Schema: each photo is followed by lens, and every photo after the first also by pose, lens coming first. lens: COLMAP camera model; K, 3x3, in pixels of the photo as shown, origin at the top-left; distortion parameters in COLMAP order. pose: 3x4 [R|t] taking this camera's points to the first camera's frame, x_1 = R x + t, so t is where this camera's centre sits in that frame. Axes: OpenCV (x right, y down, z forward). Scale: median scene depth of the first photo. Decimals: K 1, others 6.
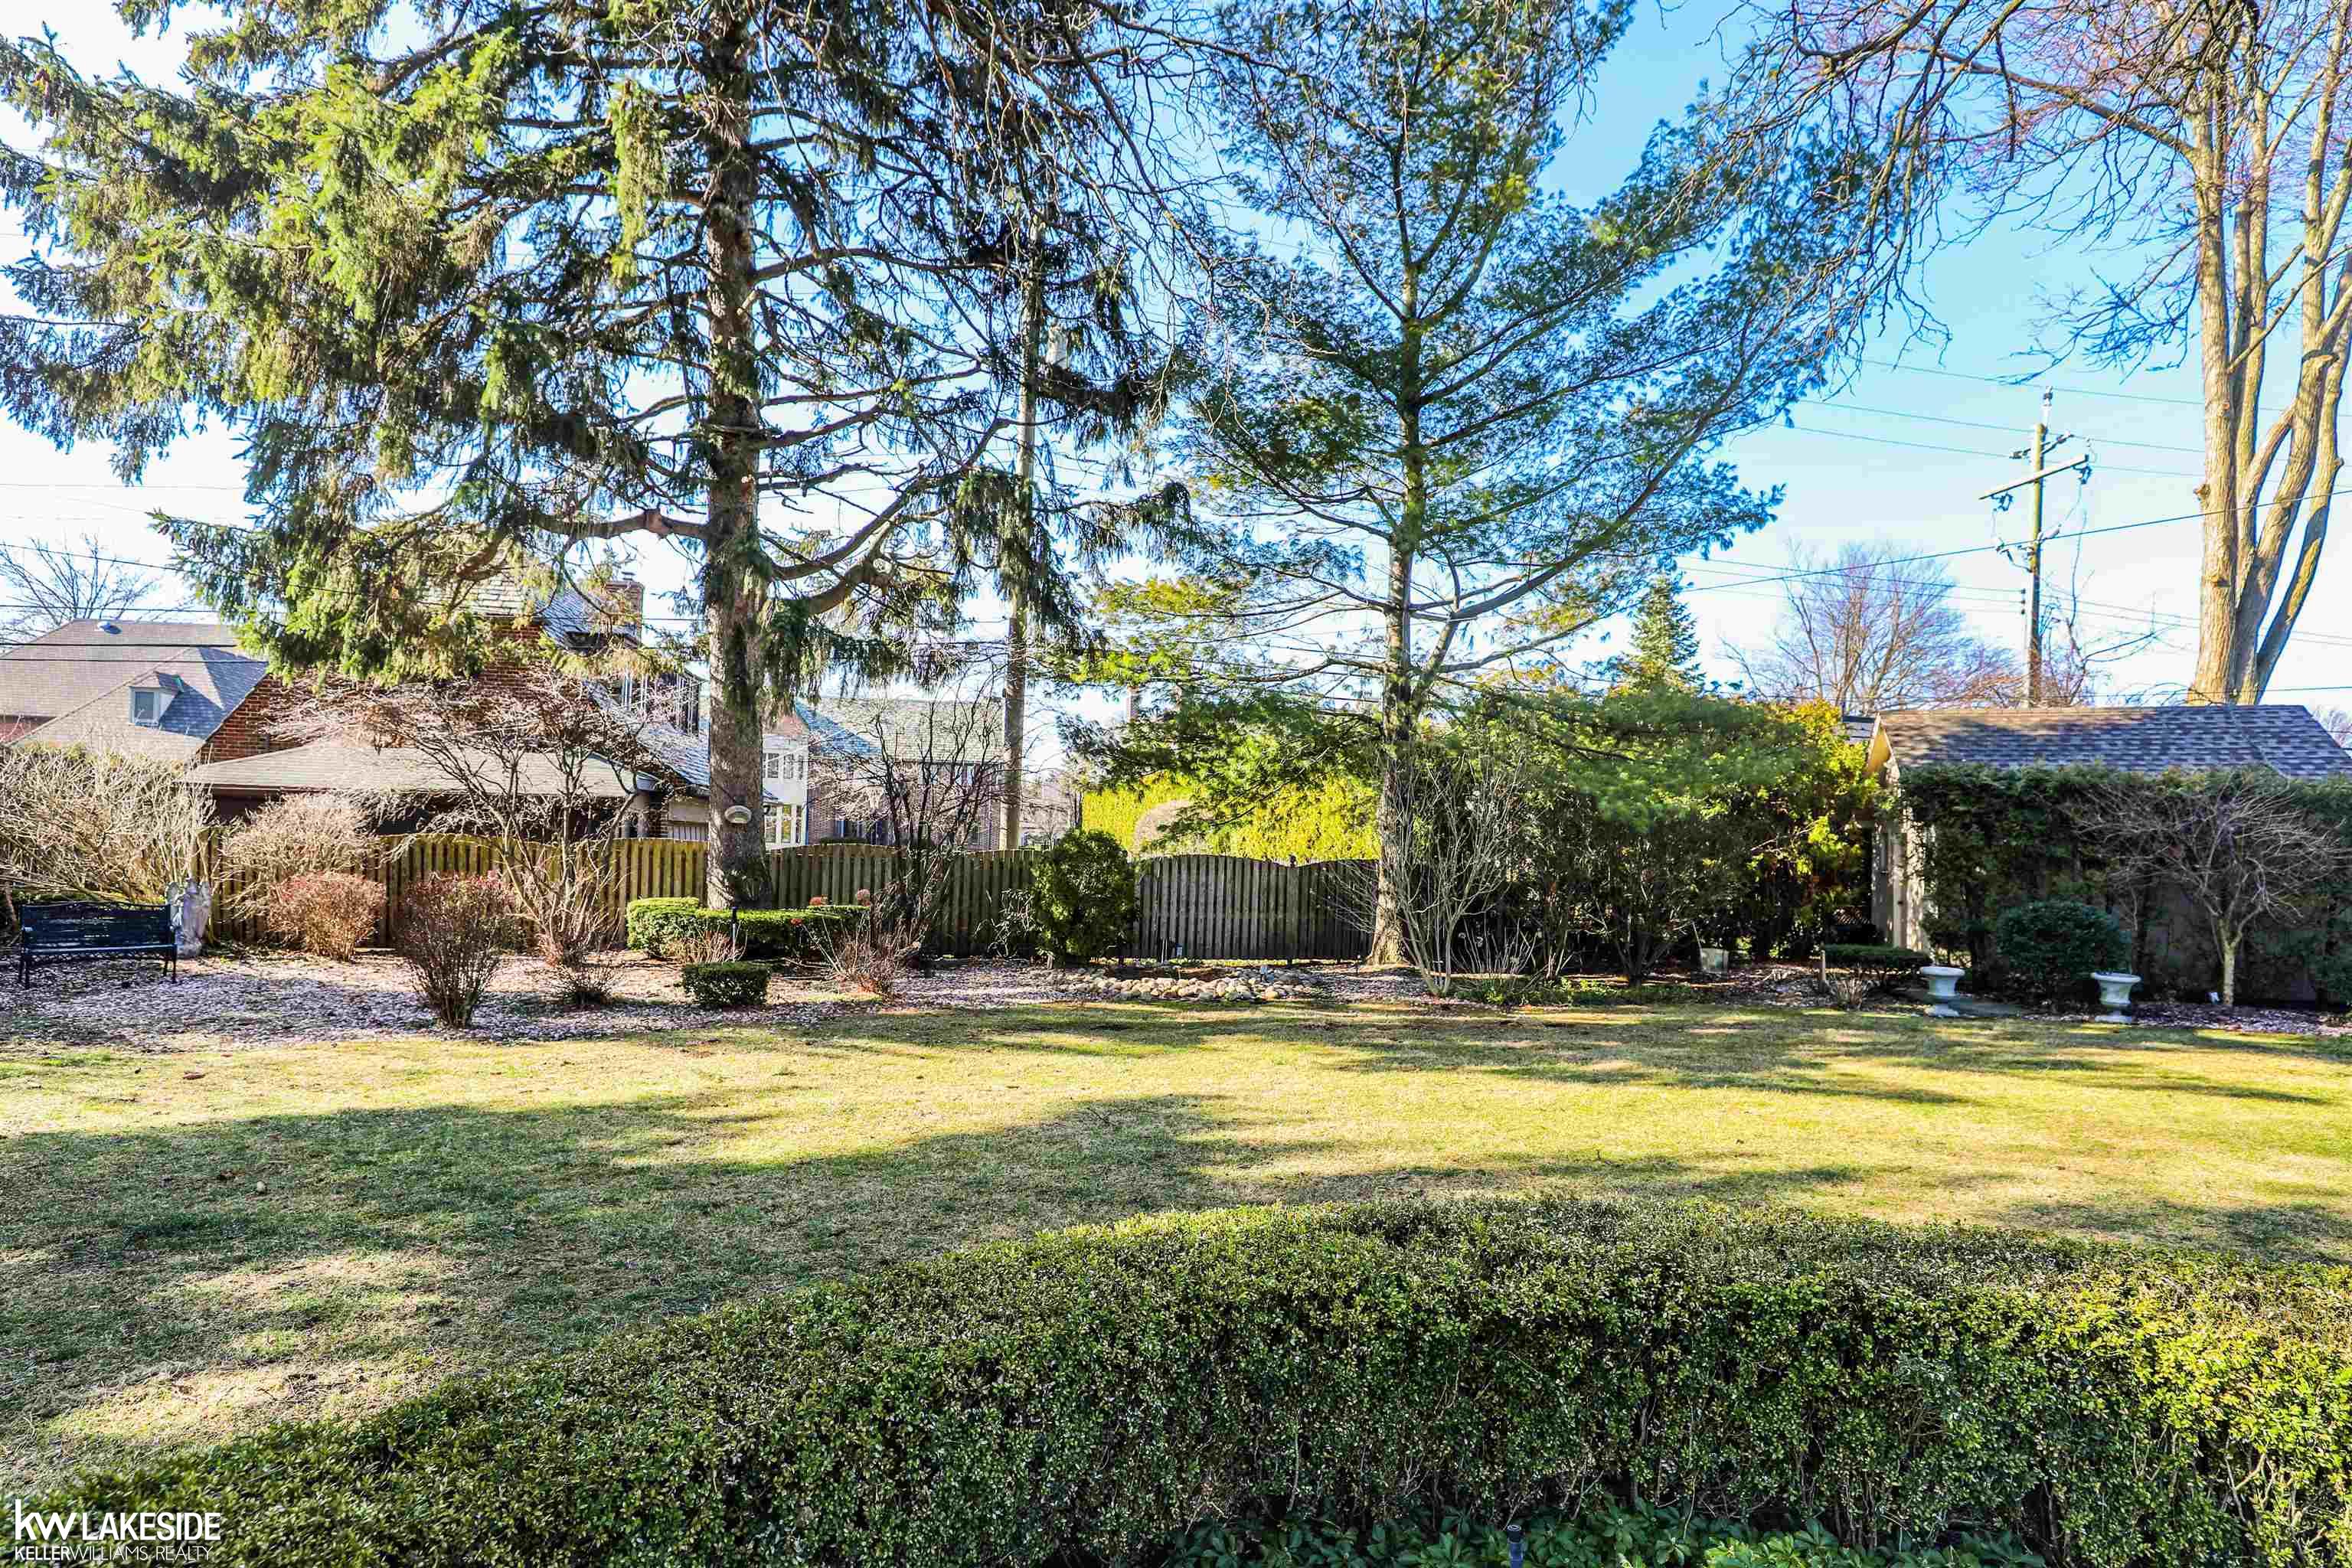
lens RADIAL K [[1159.6, 0, 1176.0], [0, 1159.6, 784.0], [0, 0, 1]] dist [-0.015116, 0.001004]
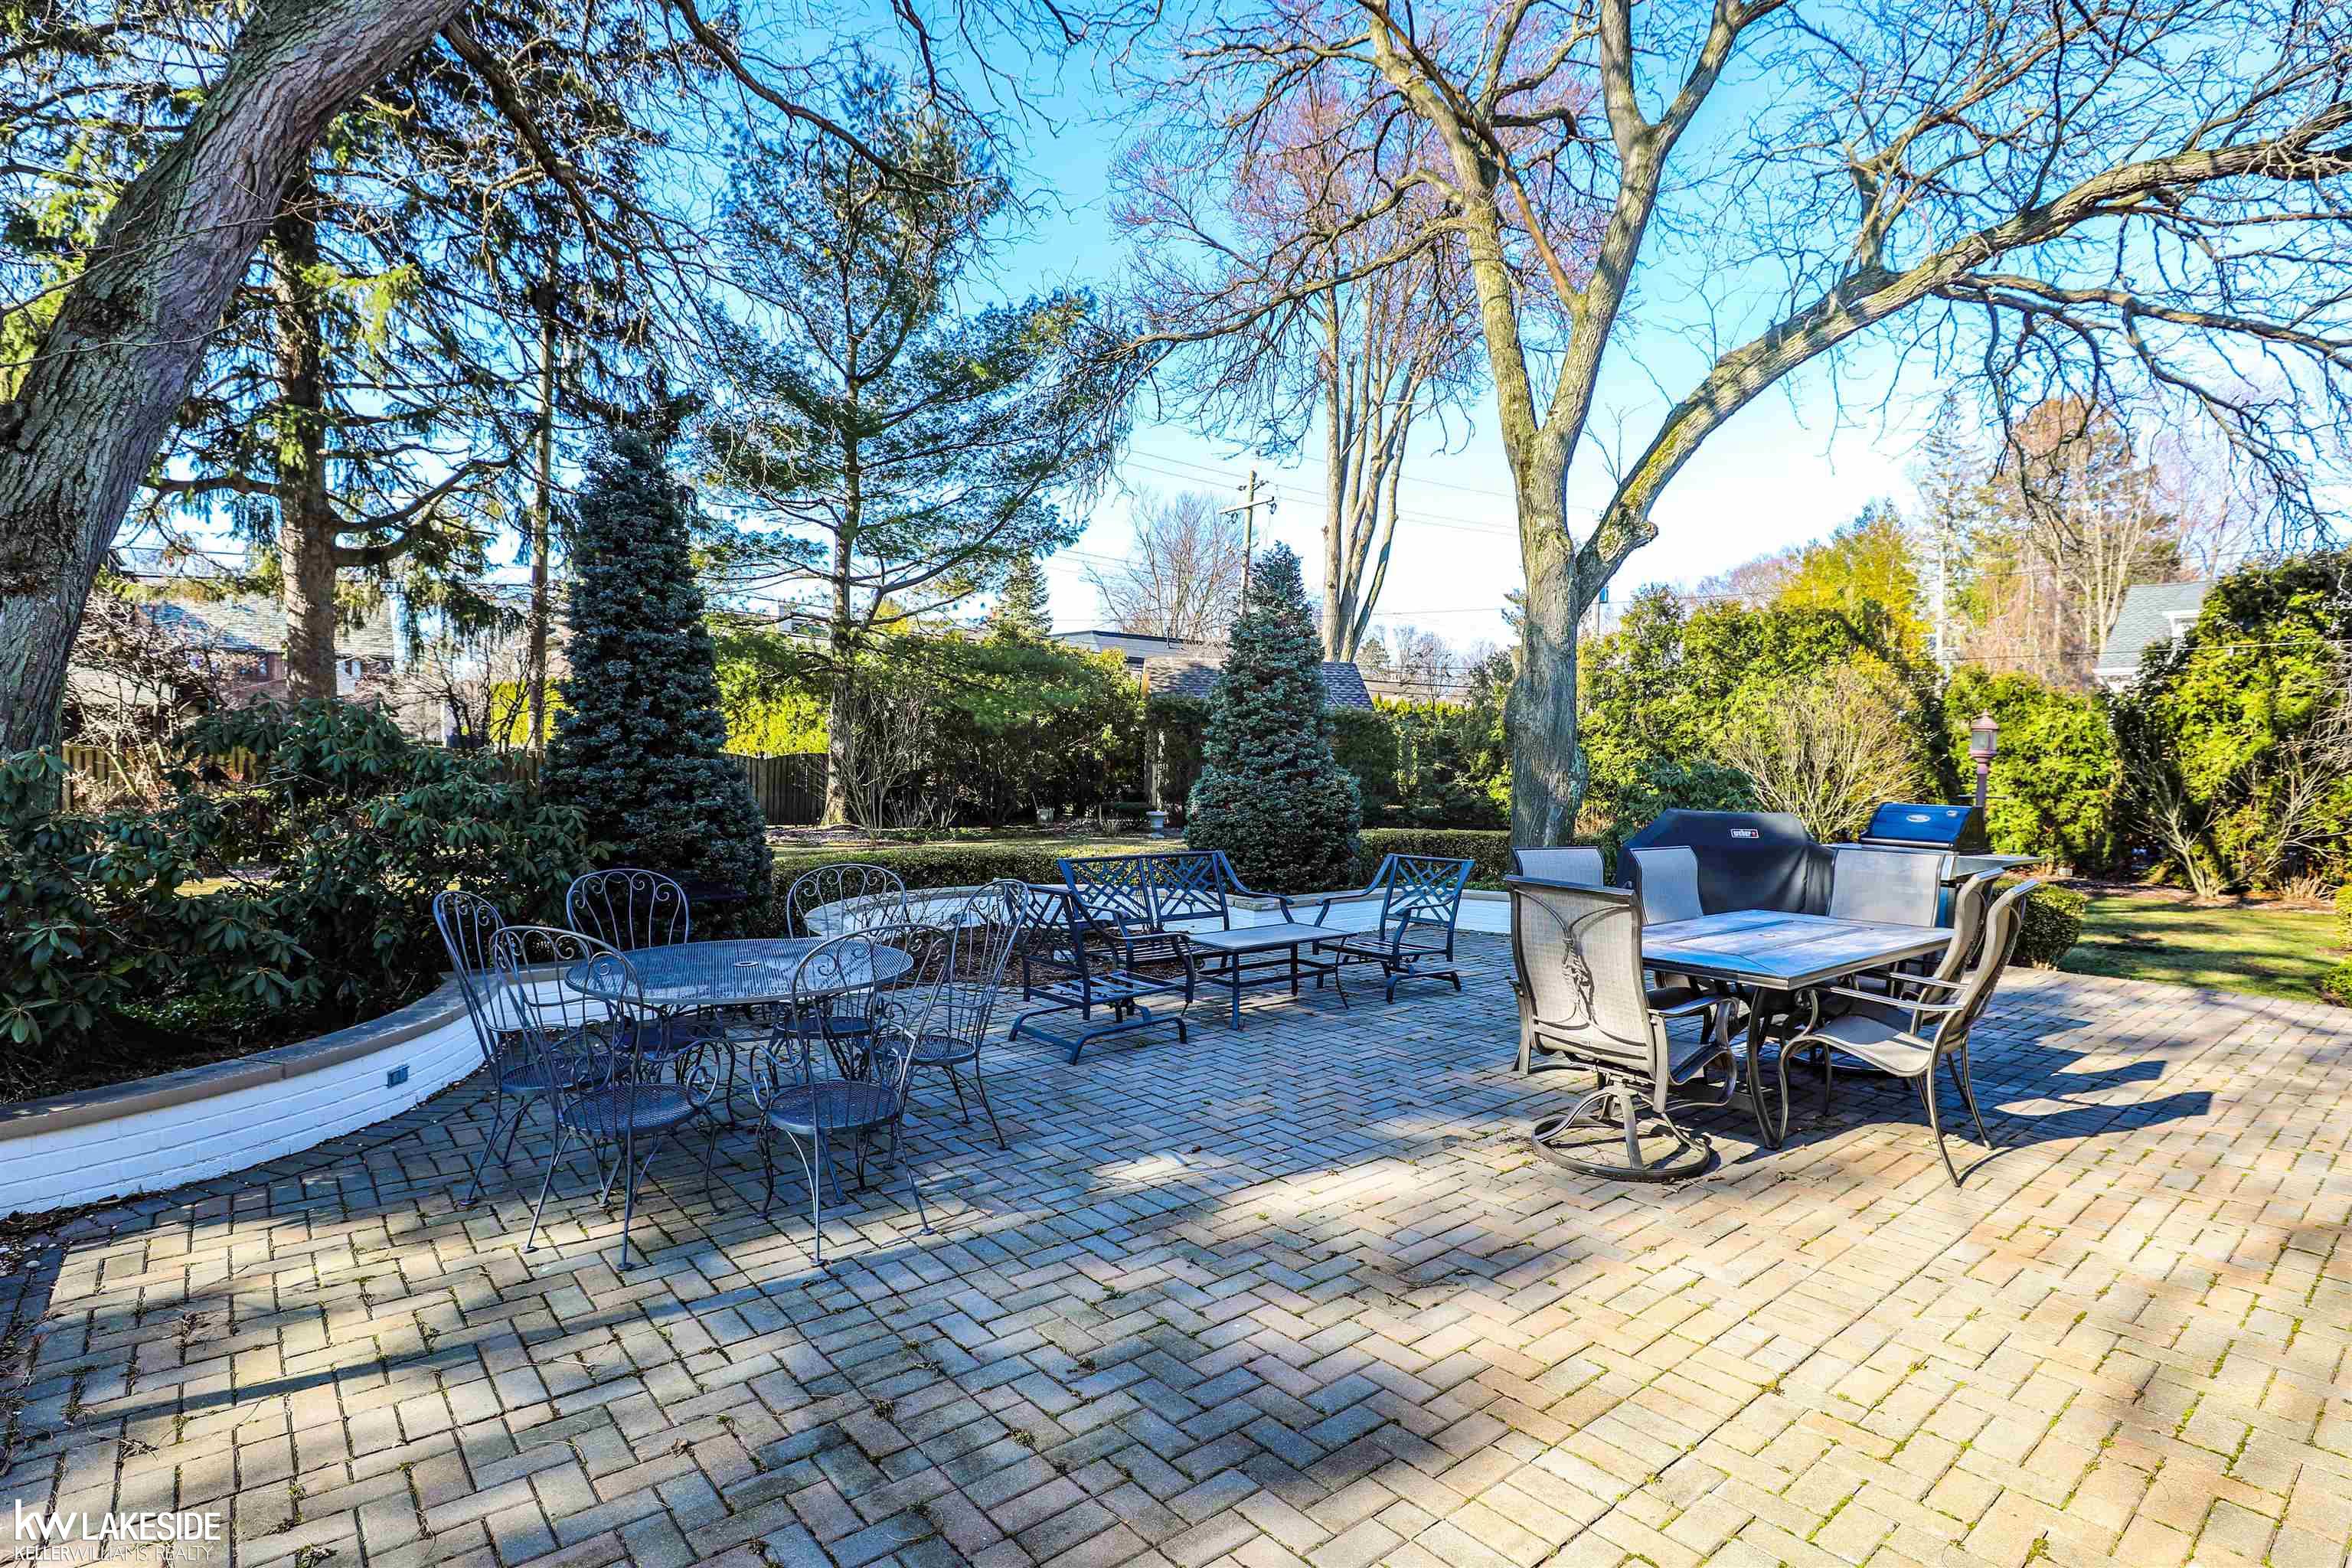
lens RADIAL K [[1159.6, 0, 1176.0], [0, 1159.6, 784.0], [0, 0, 1]] dist [-0.015116, 0.001004]
pose [[0.870974, -0.020760, 0.490890, -0.160470], [-0.022881, 0.996309, 0.082732, -0.026371], [-0.490795, -0.083289, 0.867285, -0.480492]]
